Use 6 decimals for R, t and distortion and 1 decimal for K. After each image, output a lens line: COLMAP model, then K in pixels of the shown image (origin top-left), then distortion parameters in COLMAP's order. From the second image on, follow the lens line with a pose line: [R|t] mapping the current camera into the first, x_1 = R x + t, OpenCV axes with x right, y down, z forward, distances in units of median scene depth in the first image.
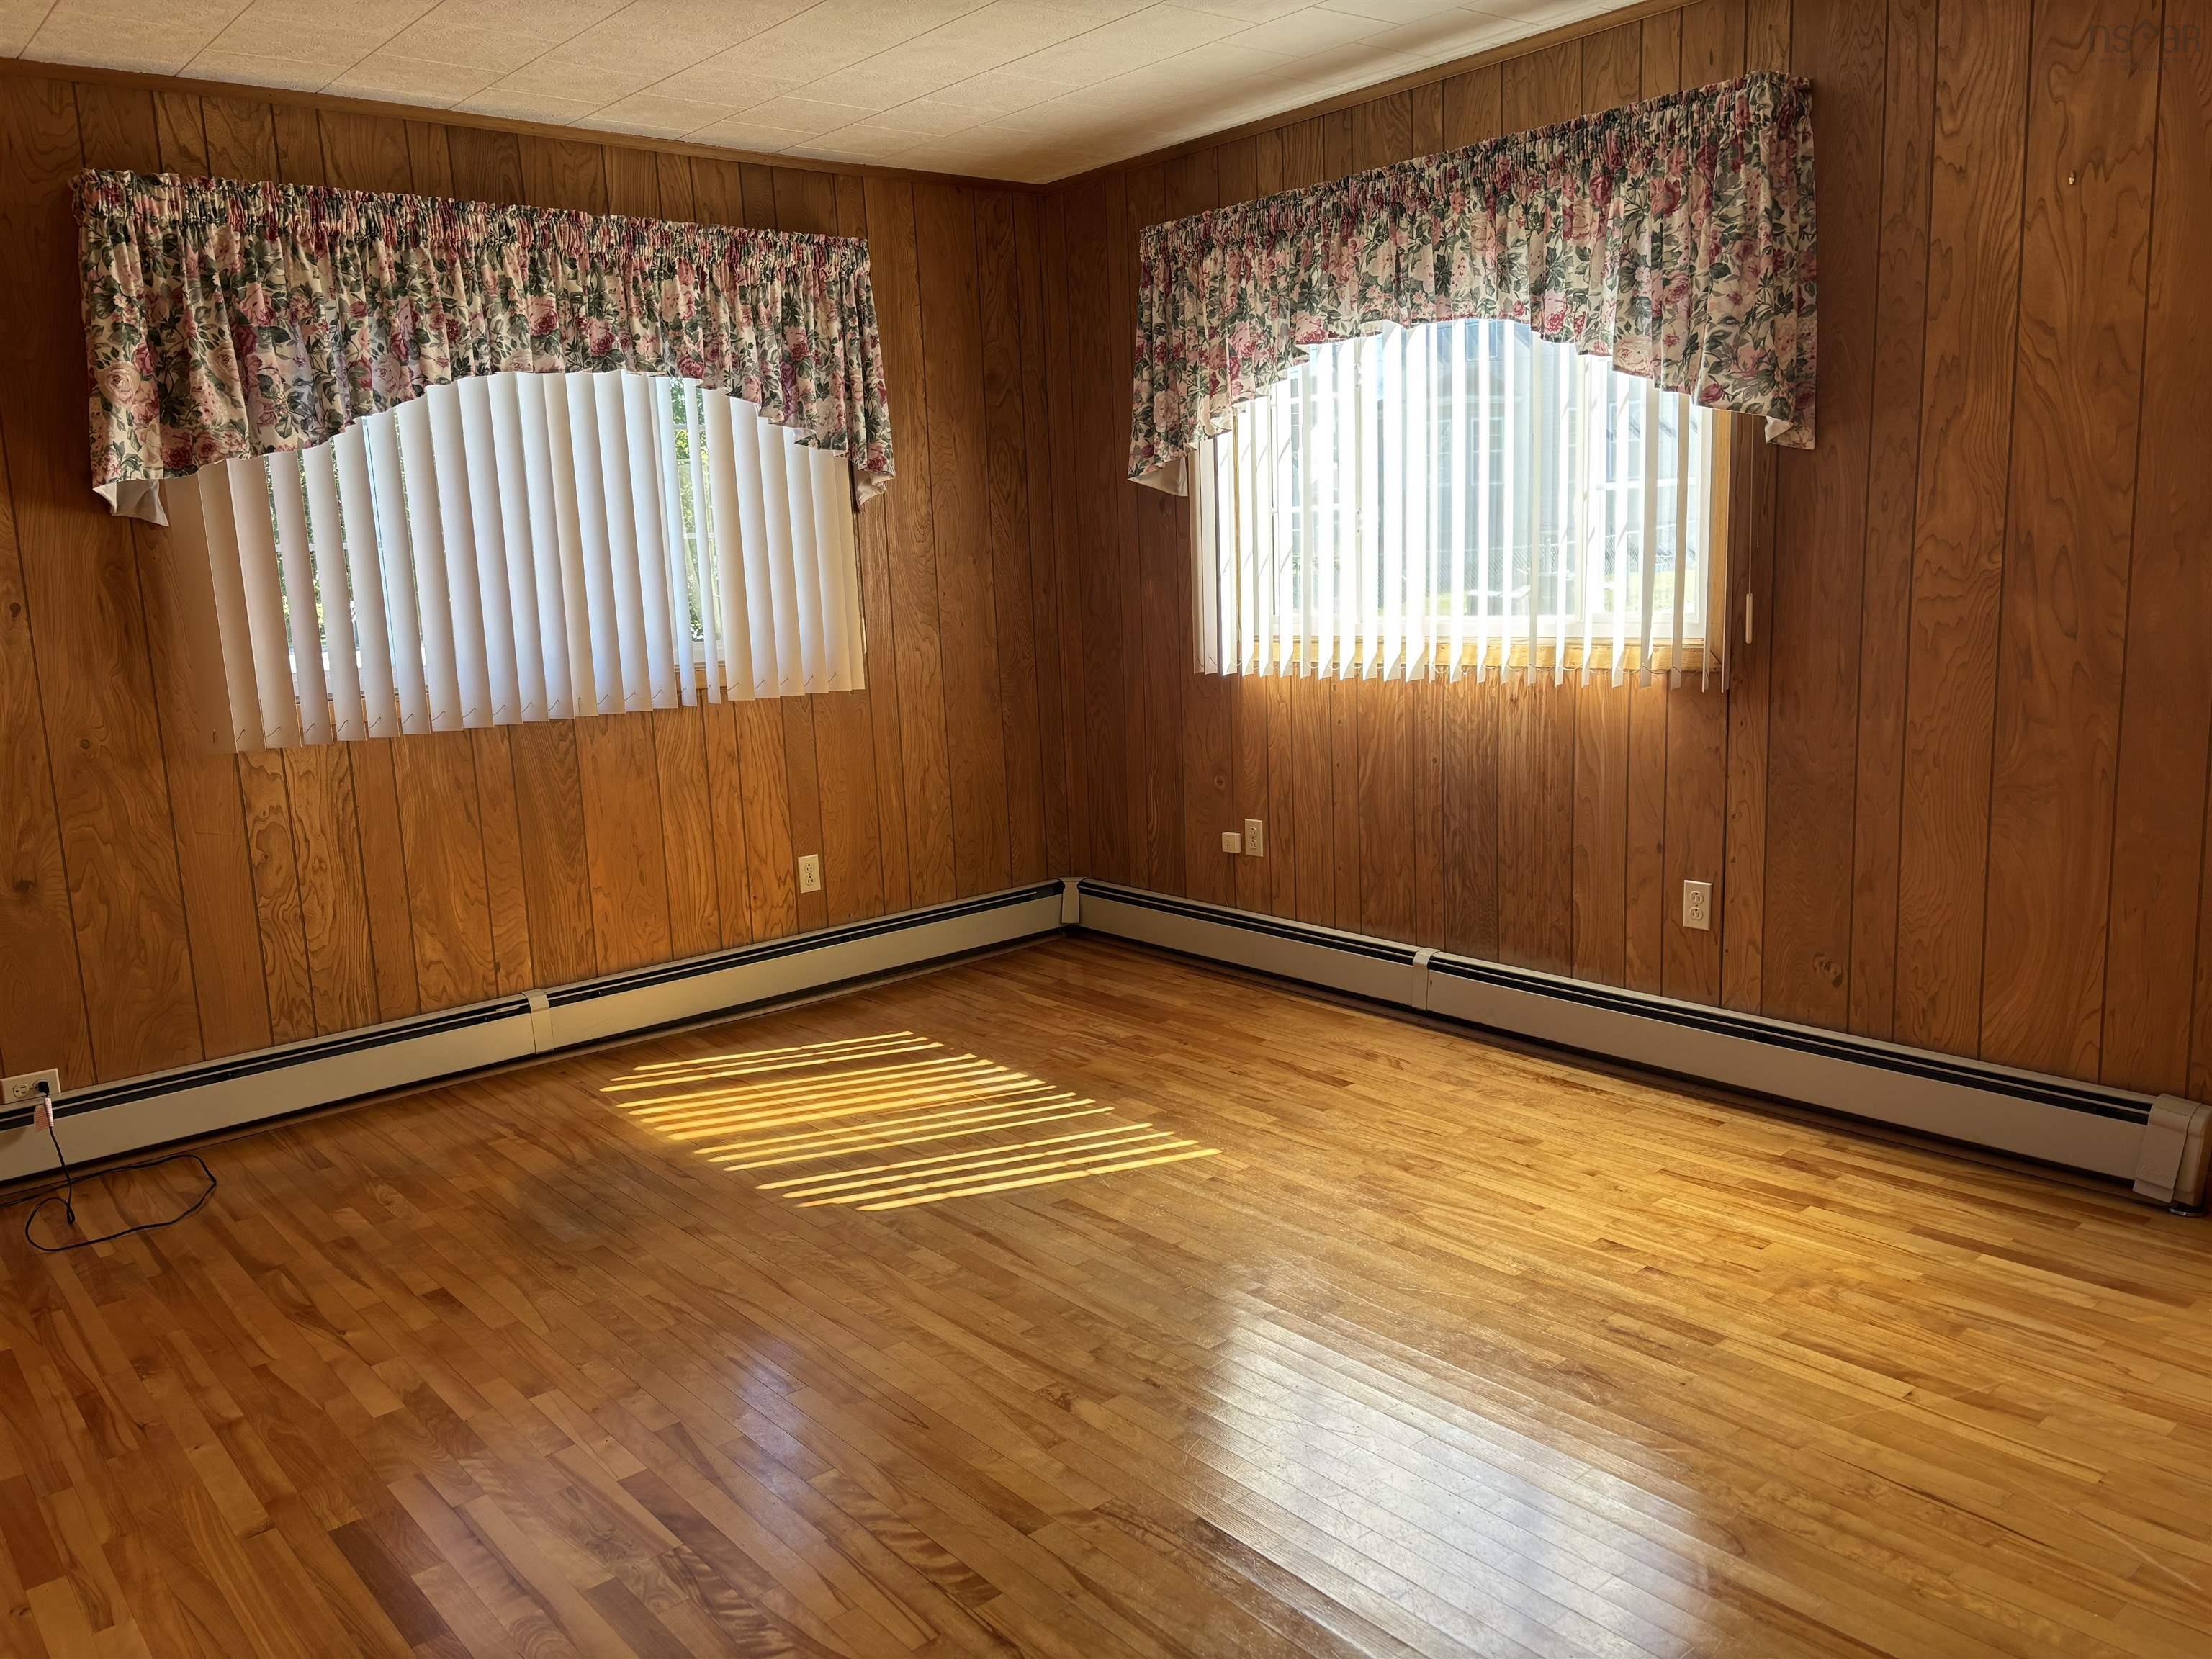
lens RADIAL K [[1676.8, 0, 1151.2], [0, 1676.8, 890.8], [0, 0, 1]] dist [0.061460, -0.069000]
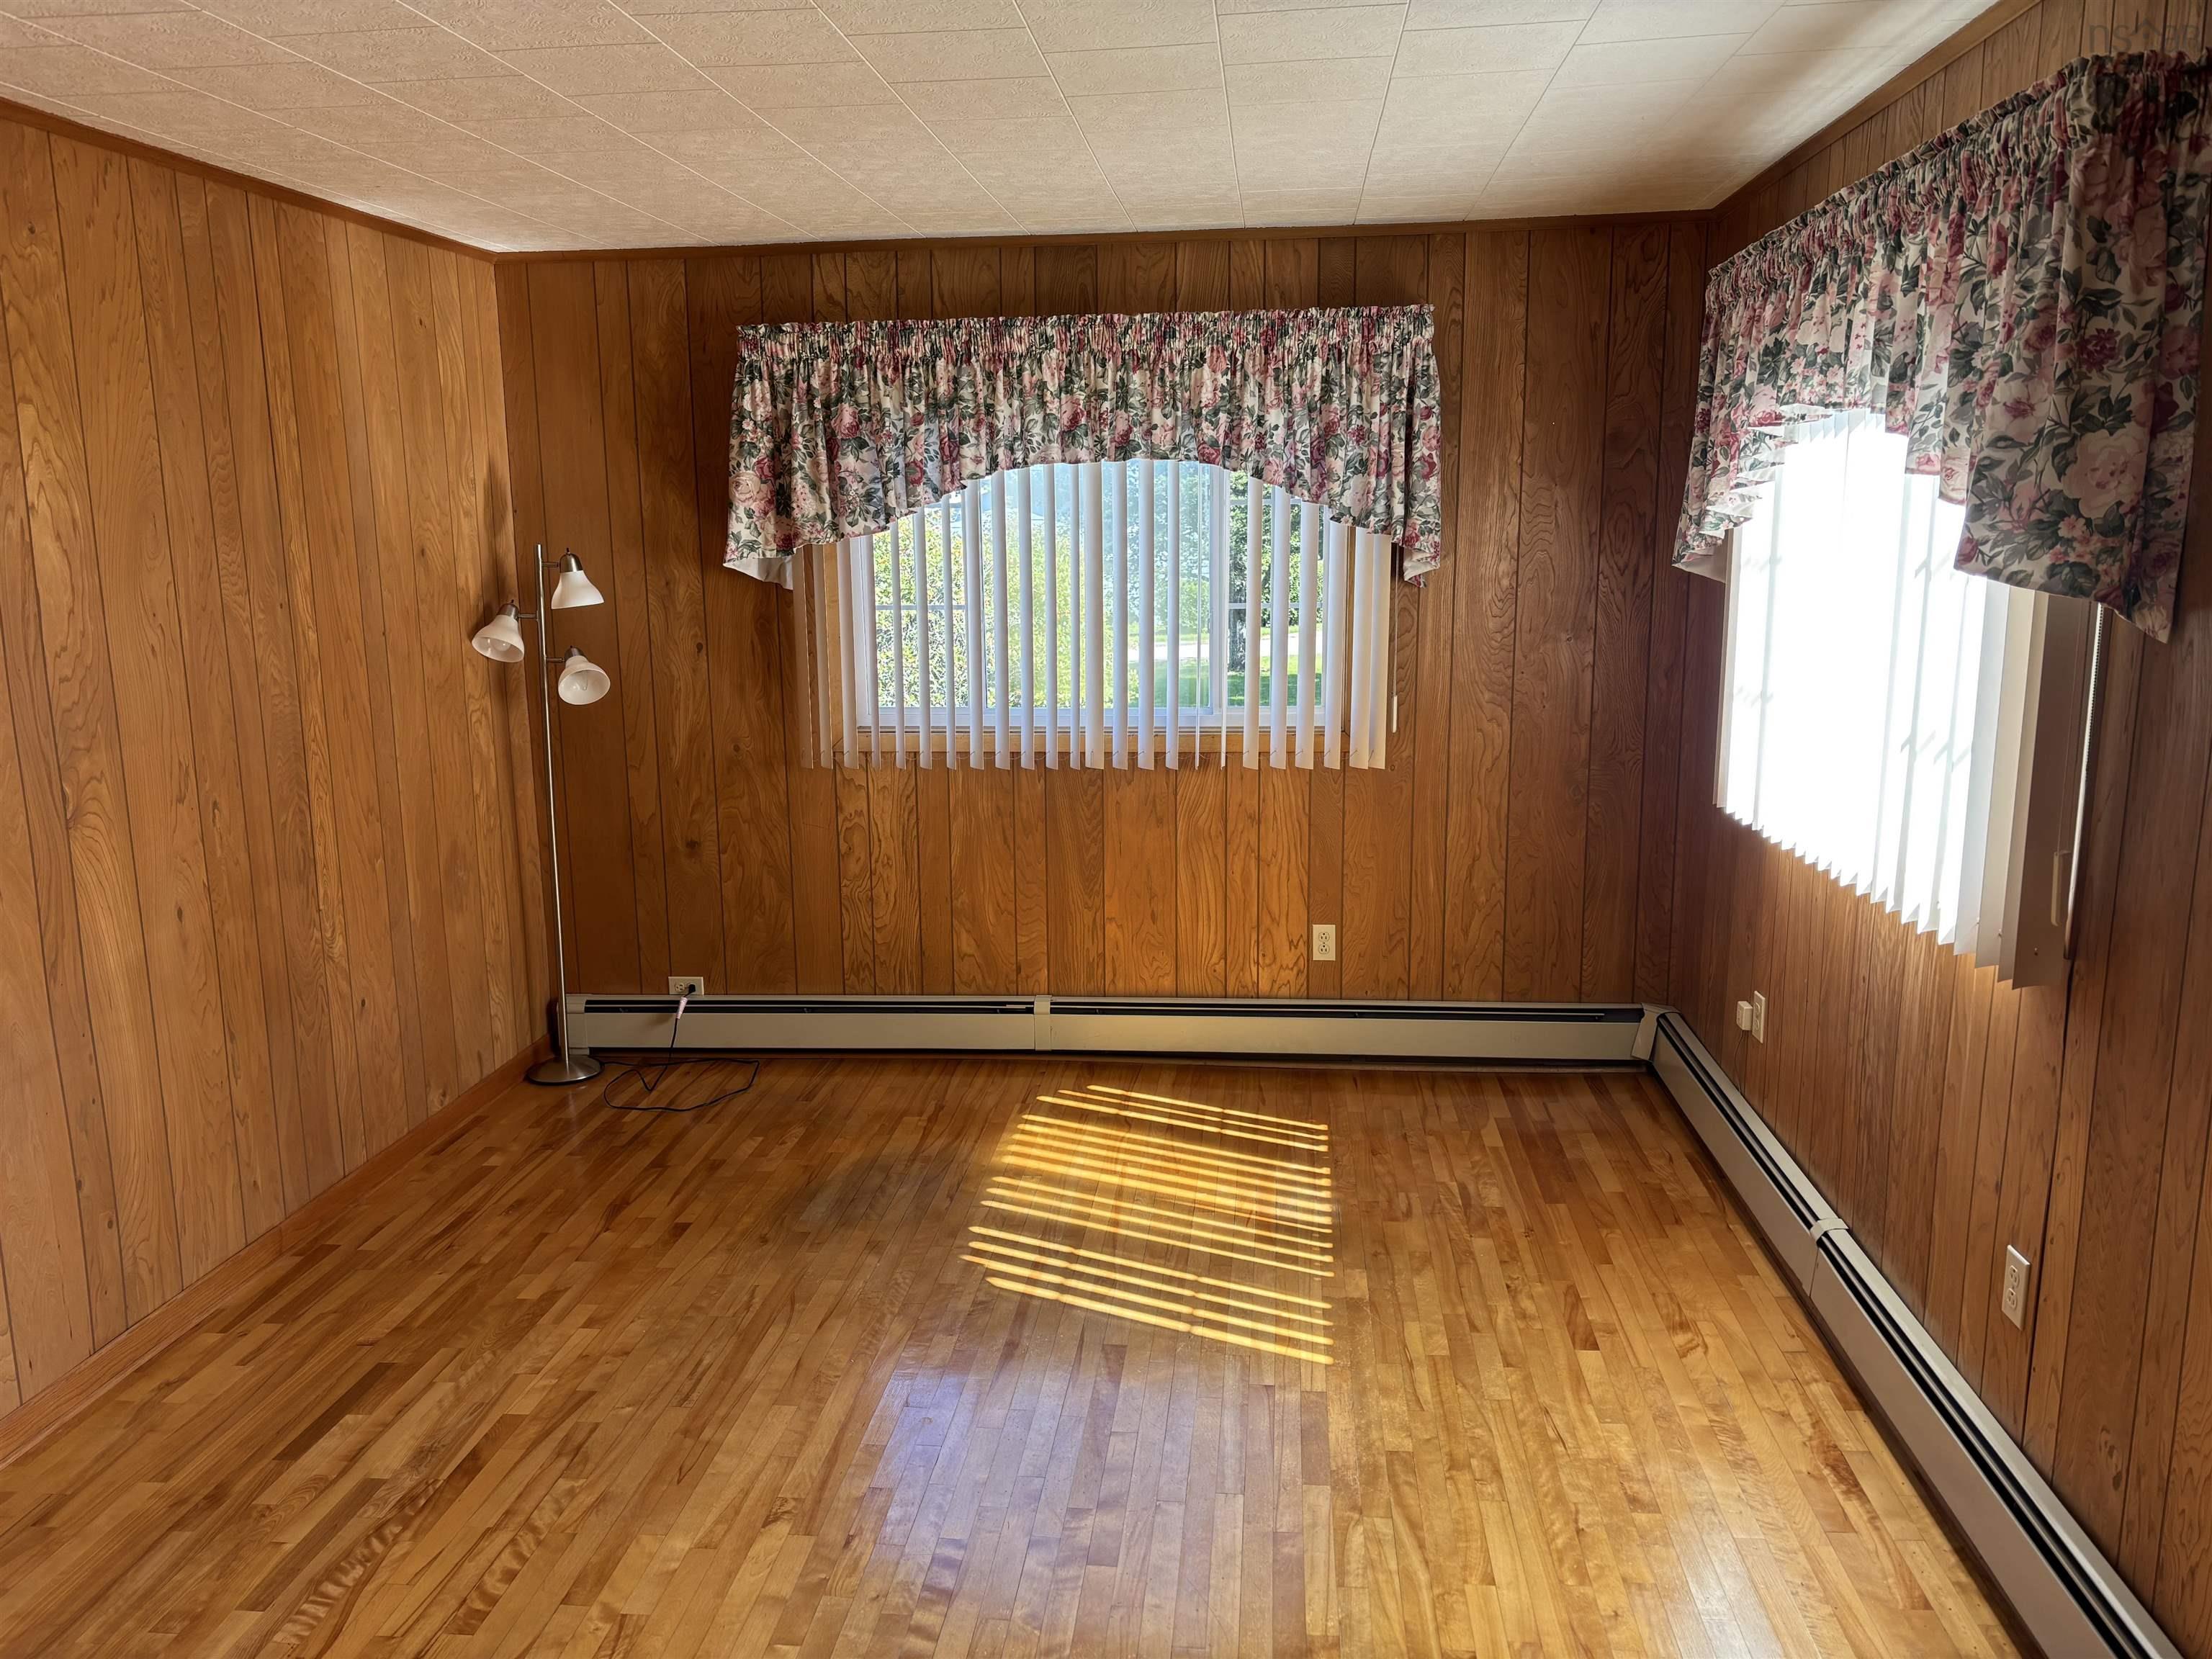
lens RADIAL K [[1676.8, 0, 1081.0], [0, 1676.8, 887.9], [0, 0, 1]] dist [0.061460, -0.069000]
pose [[0.681226, 0.186414, -0.707942, 0.487887], [-0.166662, 0.981134, 0.097978, -0.142247], [0.712850, 0.051242, 0.699442, 0.245012]]
